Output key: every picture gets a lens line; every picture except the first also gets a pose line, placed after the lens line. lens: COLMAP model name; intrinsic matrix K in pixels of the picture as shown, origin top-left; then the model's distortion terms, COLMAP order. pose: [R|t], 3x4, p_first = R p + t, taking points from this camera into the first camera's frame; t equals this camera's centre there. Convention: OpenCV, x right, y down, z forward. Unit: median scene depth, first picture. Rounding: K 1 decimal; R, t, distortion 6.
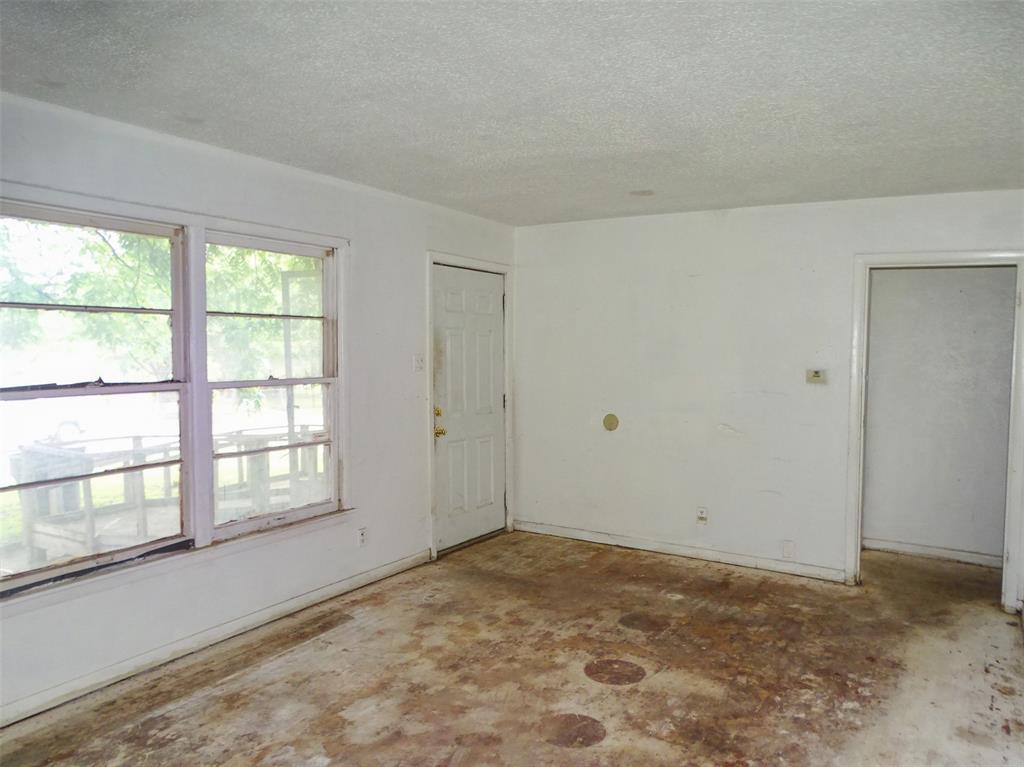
lens RADIAL K [[742.5, 0, 544.7], [0, 742.5, 382.1], [0, 0, 1]] dist [-0.003948, 0.098566]
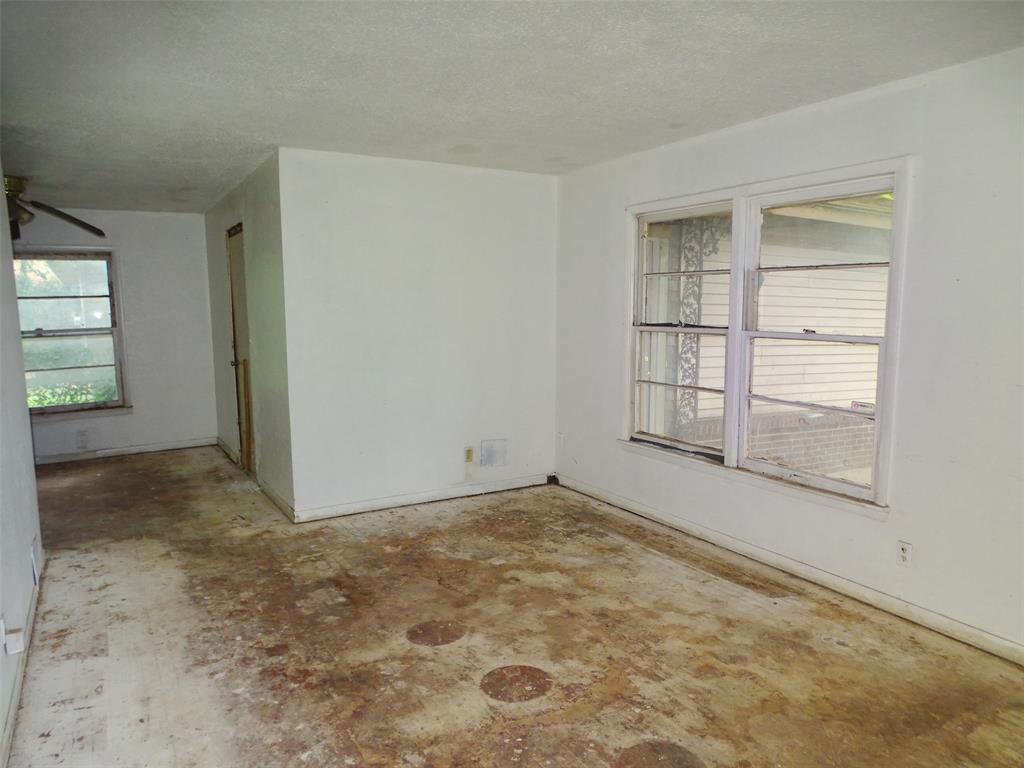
lens RADIAL K [[705.8, 0, 512.0], [0, 705.8, 384.0], [0, 0, 1]] dist [-0.113537, 0.219044]
pose [[-0.447944, 0.101349, -0.888299, 0.676130], [-0.056240, 0.988392, 0.141129, -0.048469], [0.892291, 0.113176, -0.437044, 1.157707]]
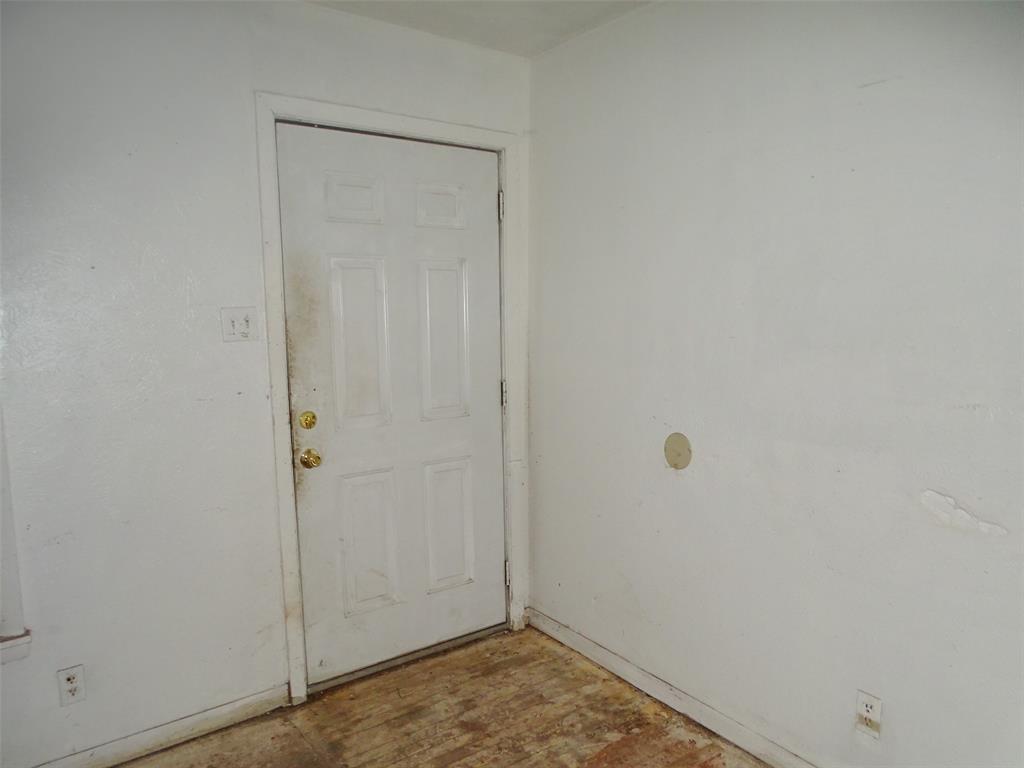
lens RADIAL K [[742.5, 0, 544.7], [0, 742.5, 382.6], [0, 0, 1]] dist [-0.003948, 0.098566]
pose [[0.925819, 0.028346, -0.376902, 0.279442], [-0.002979, 0.997700, 0.067716, -0.028821], [0.377954, -0.061570, 0.923775, 0.821769]]
